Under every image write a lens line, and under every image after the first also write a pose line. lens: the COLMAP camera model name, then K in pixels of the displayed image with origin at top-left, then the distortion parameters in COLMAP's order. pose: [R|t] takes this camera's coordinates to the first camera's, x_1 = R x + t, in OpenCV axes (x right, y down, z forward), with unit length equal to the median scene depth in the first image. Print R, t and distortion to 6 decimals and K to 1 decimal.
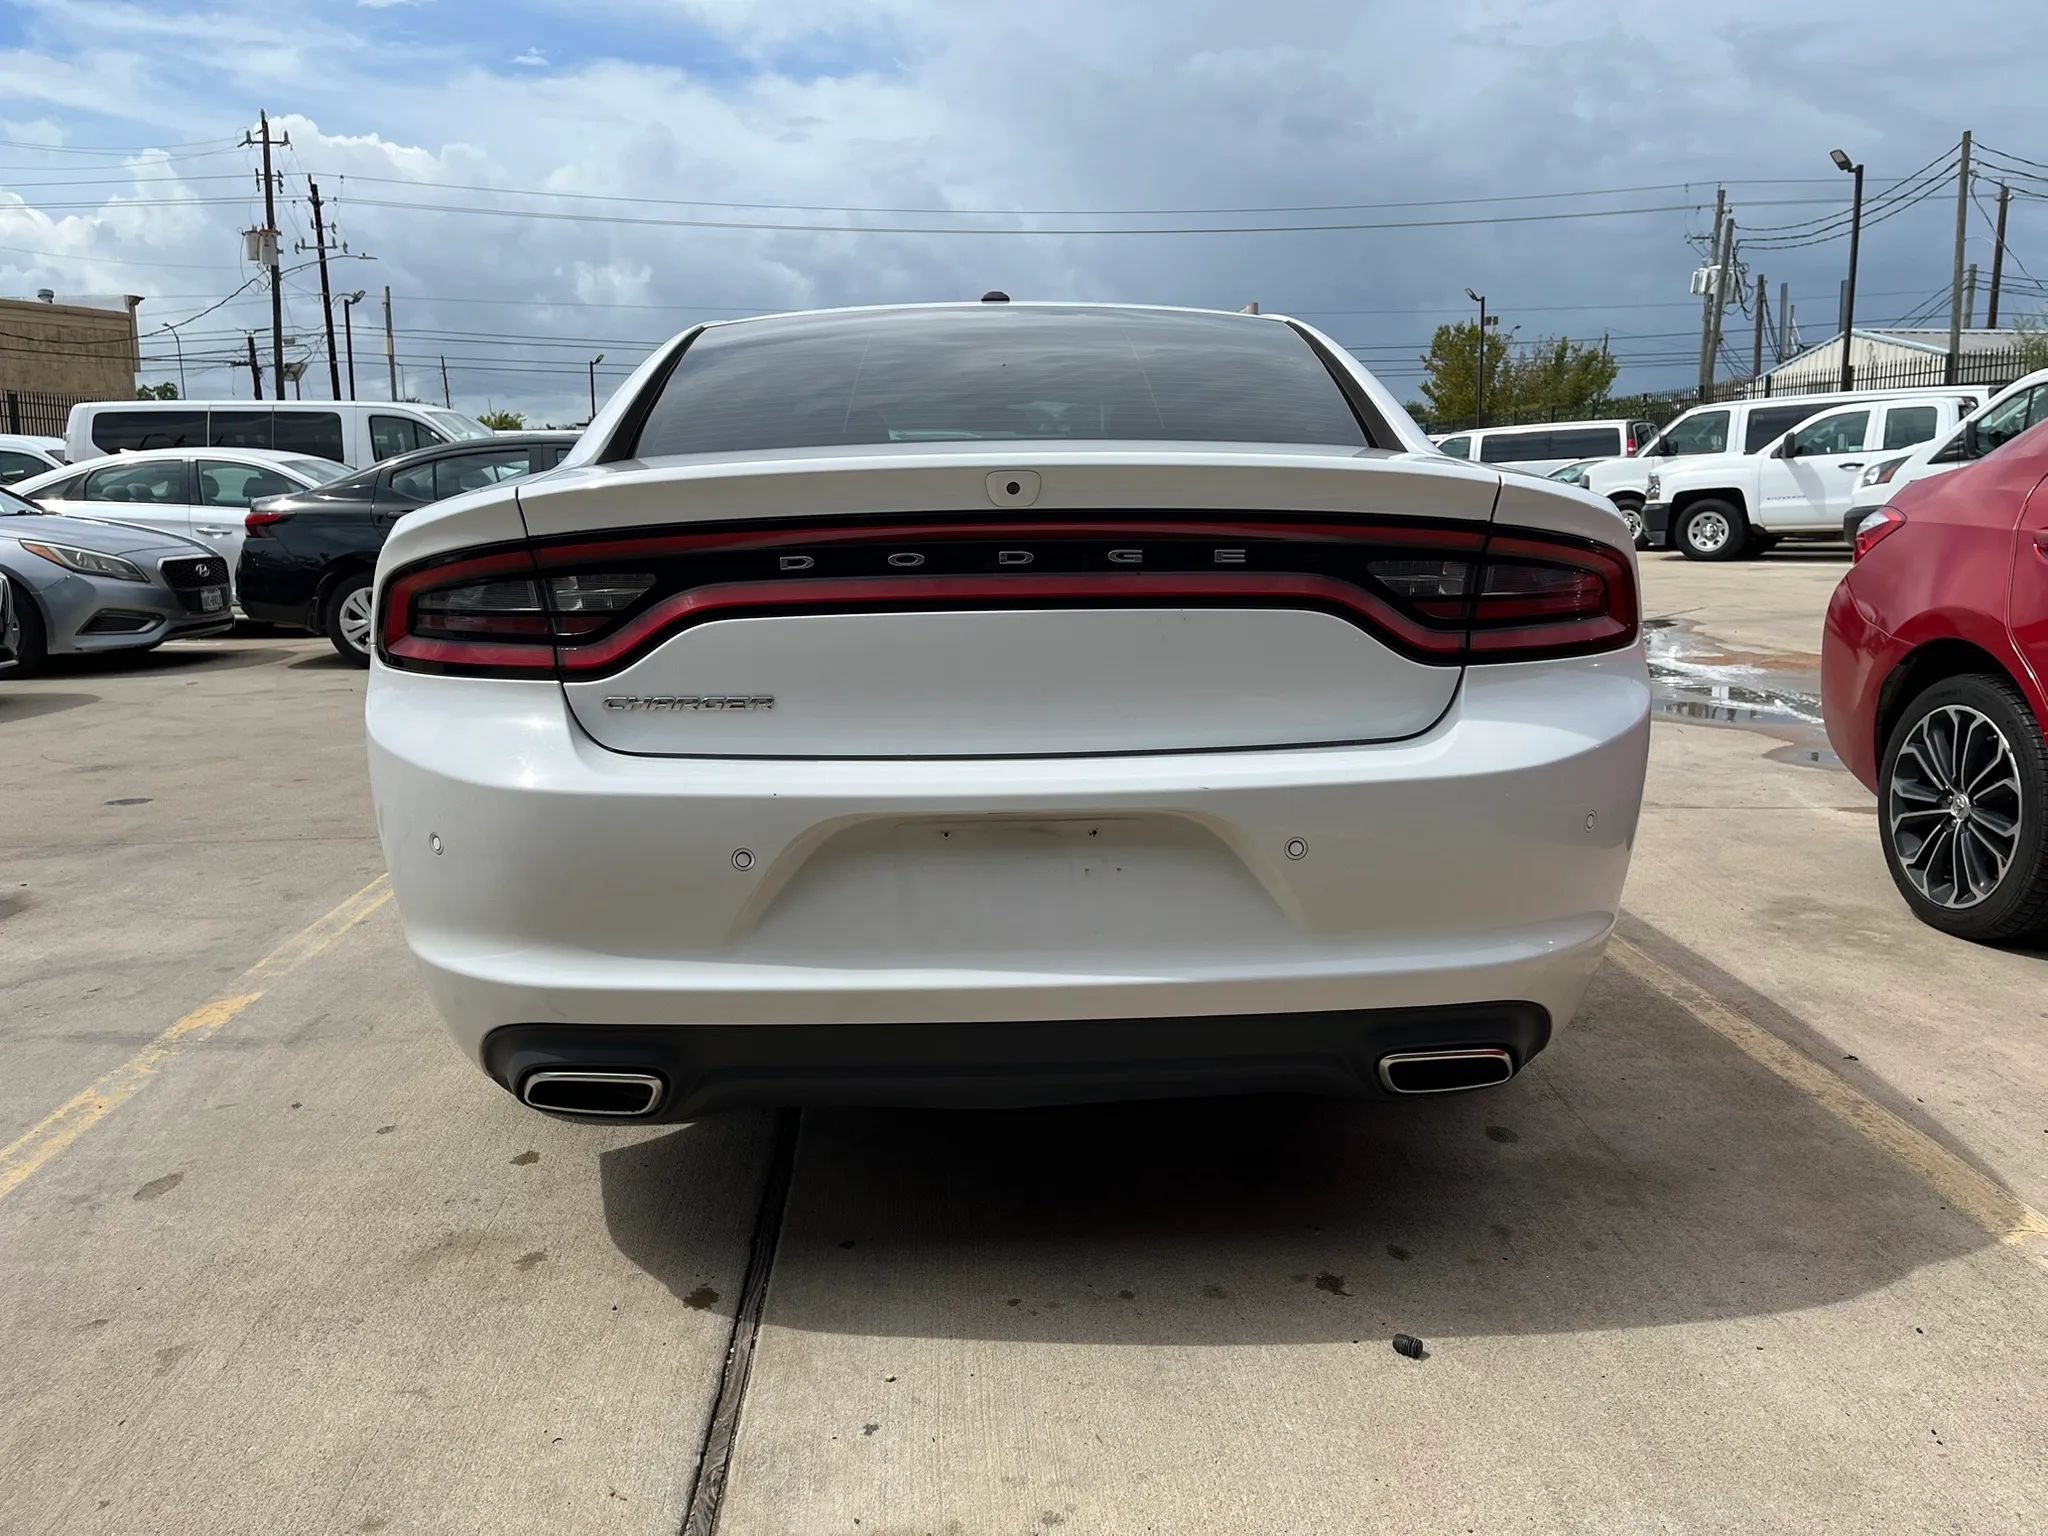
lens RADIAL K [[1547.1, 0, 1019.9], [0, 1547.1, 753.1], [0, 0, 1]] dist [0.079822, -0.113709]
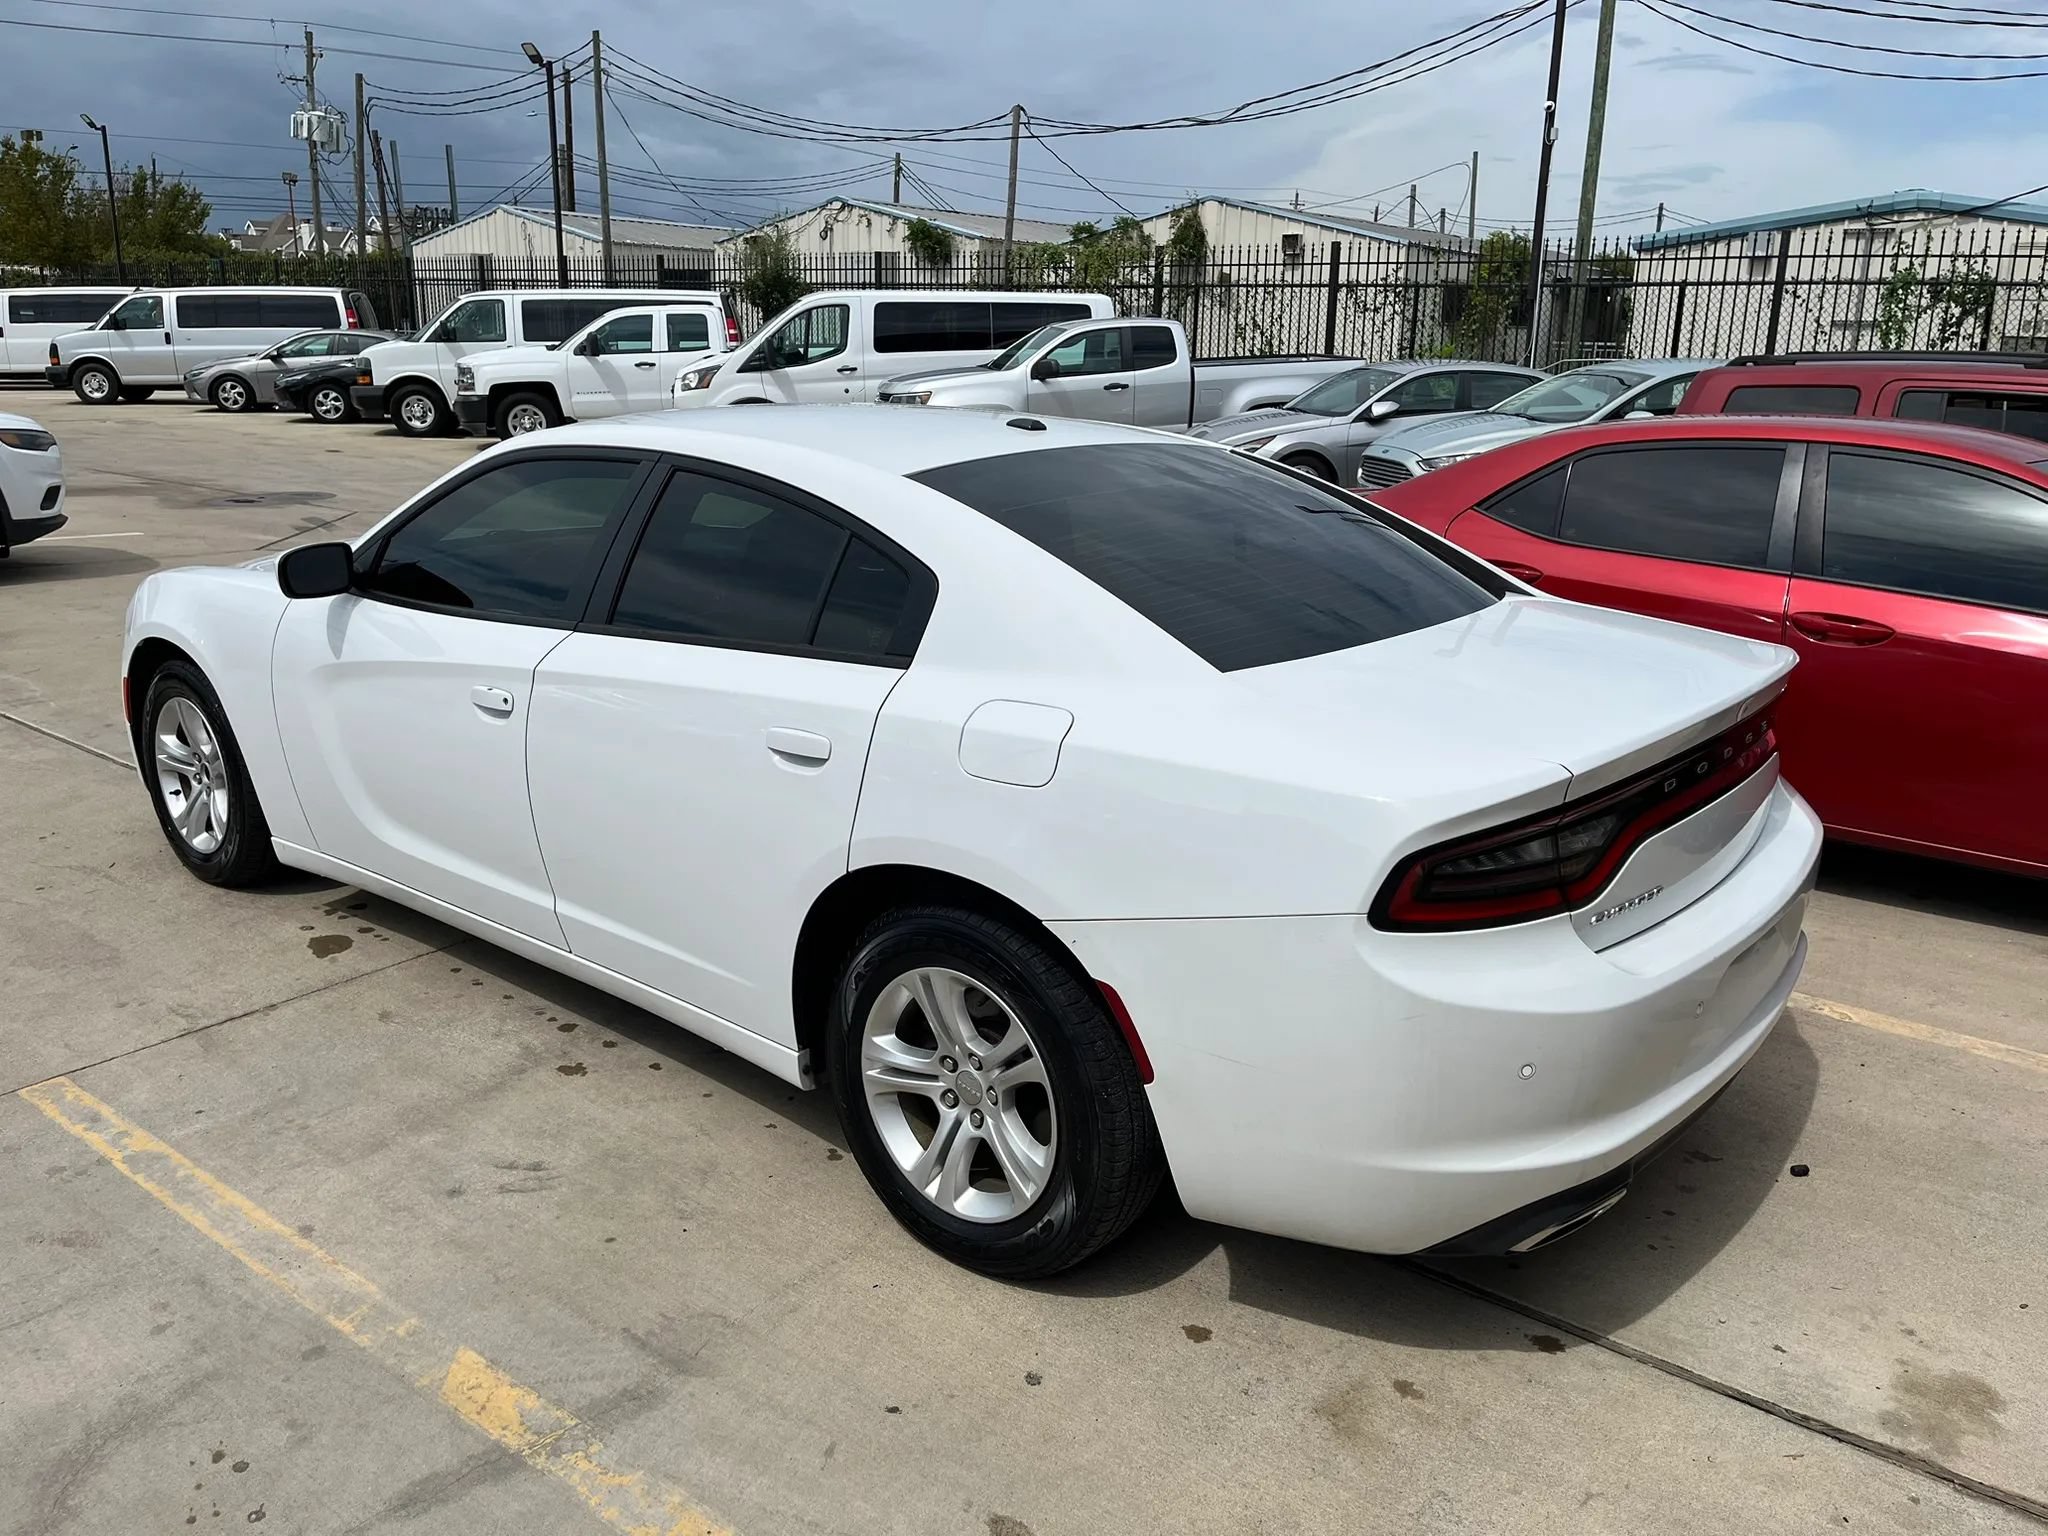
lens RADIAL K [[1547.1, 0, 1034.0], [0, 1547.1, 759.7], [0, 0, 1]] dist [0.079822, -0.113709]
pose [[0.652557, -0.176128, 0.736986, -0.833880], [0.100429, 0.984134, 0.146269, -0.221151], [-0.751055, -0.021435, 0.659892, 0.293491]]
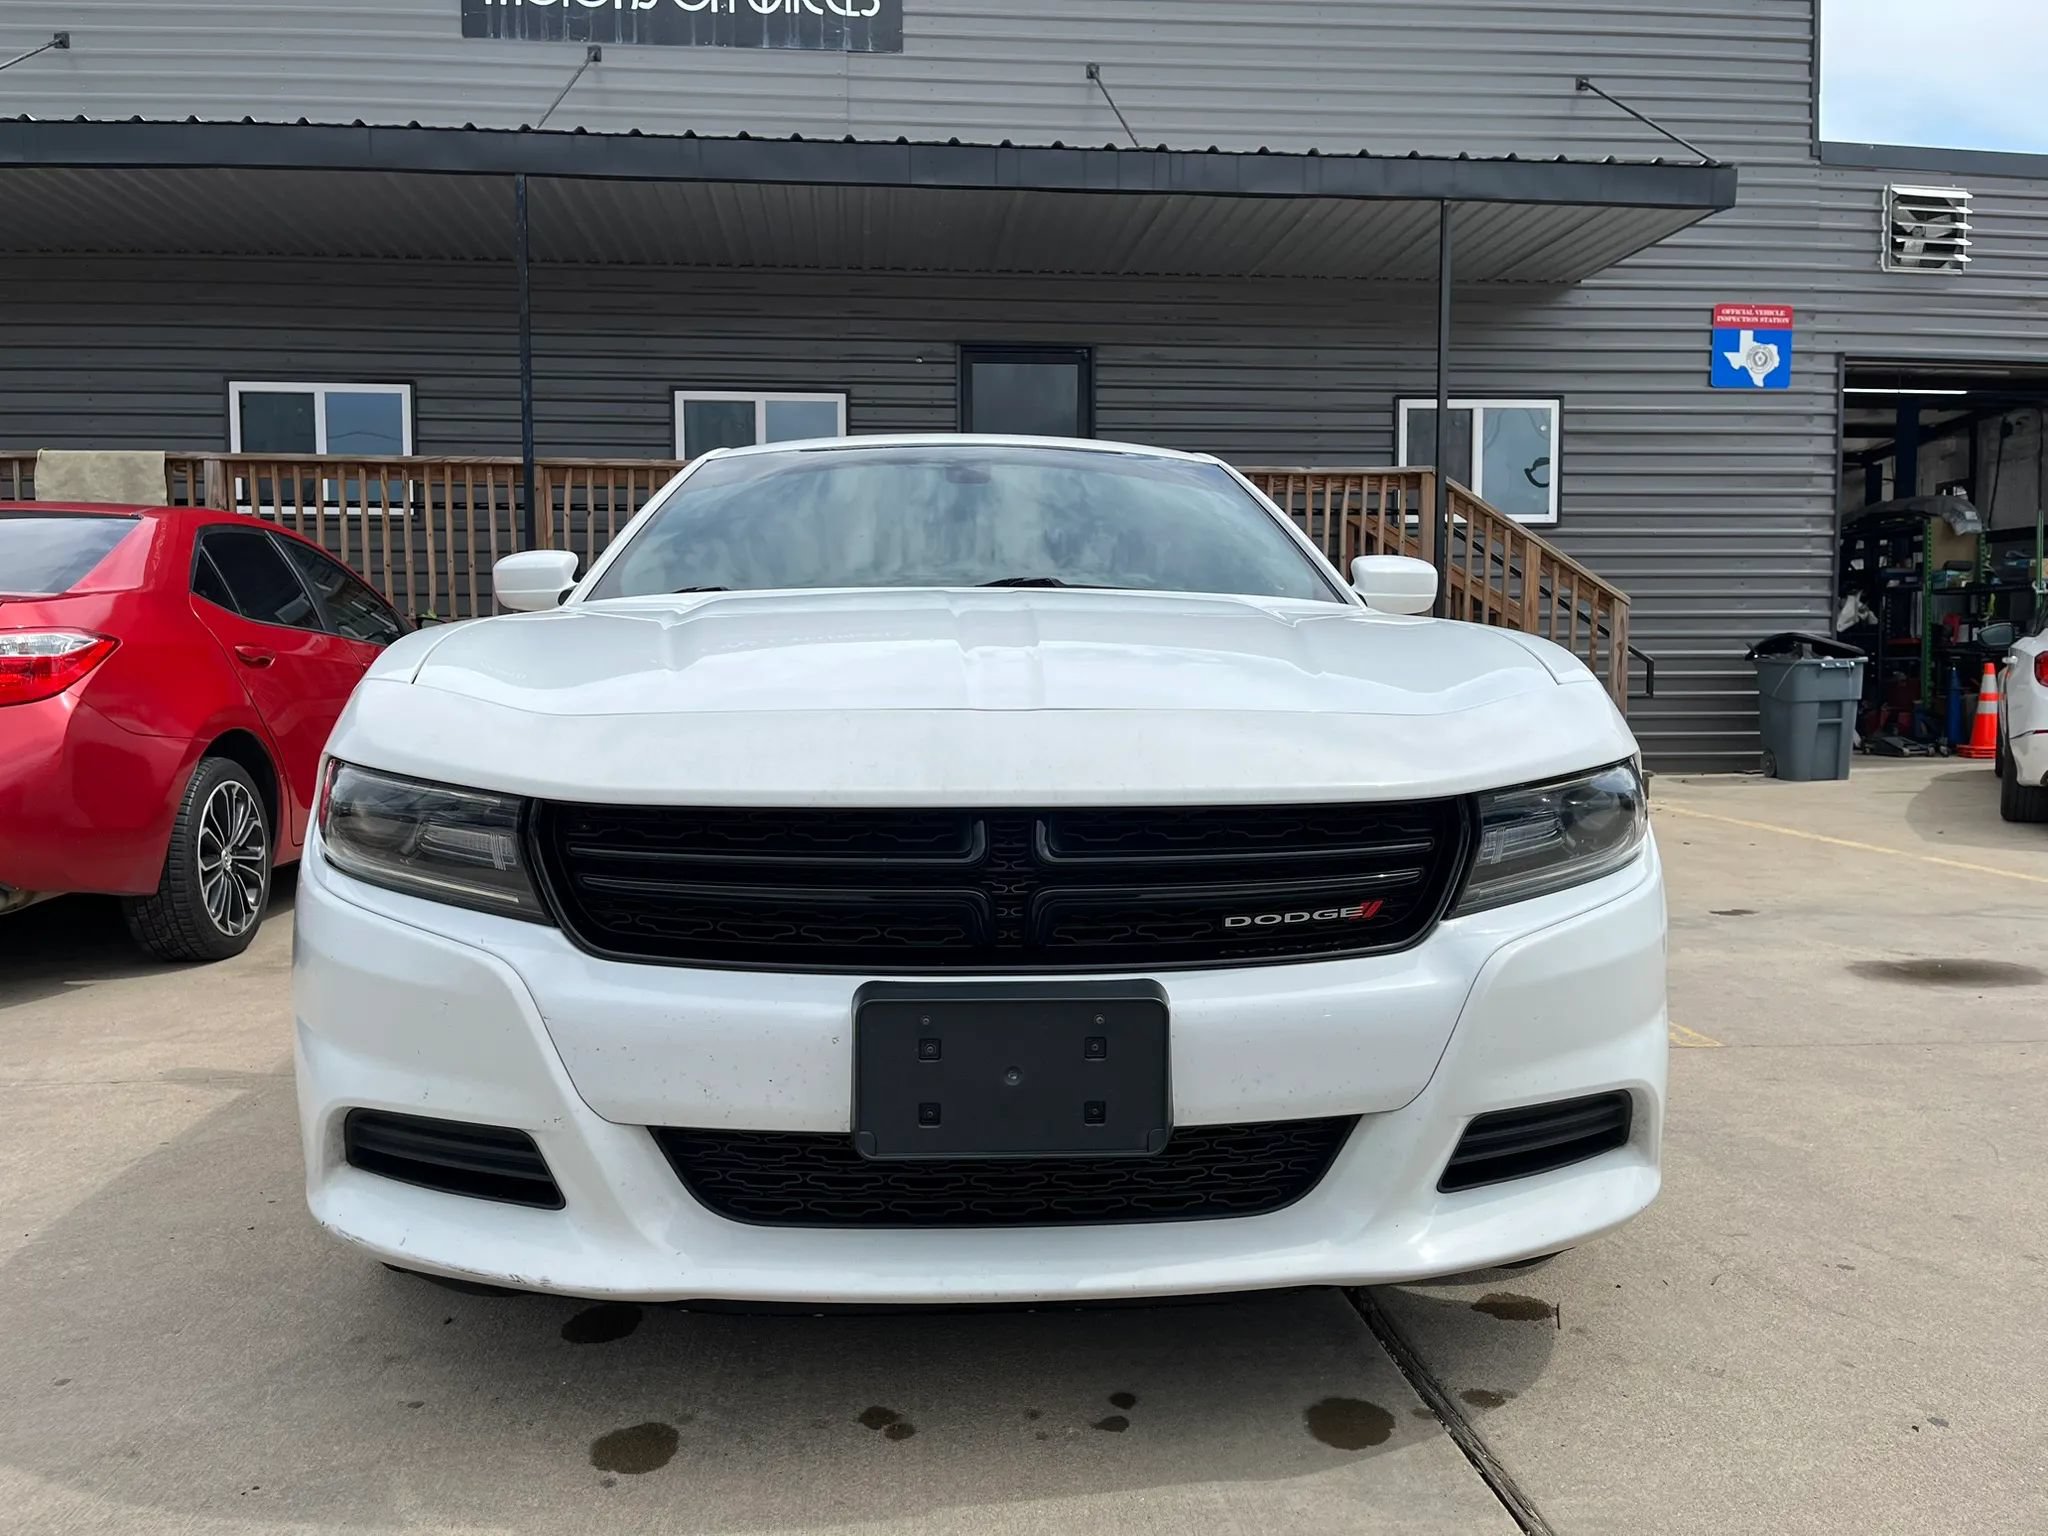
lens RADIAL K [[1547.1, 0, 1009.6], [0, 1547.1, 769.7], [0, 0, 1]] dist [0.079822, -0.113709]
pose [[-0.999533, 0.014385, -0.026946, -0.023978], [0.007745, 0.972690, 0.231978, -0.365537], [0.029547, 0.231661, -0.972348, 2.477776]]
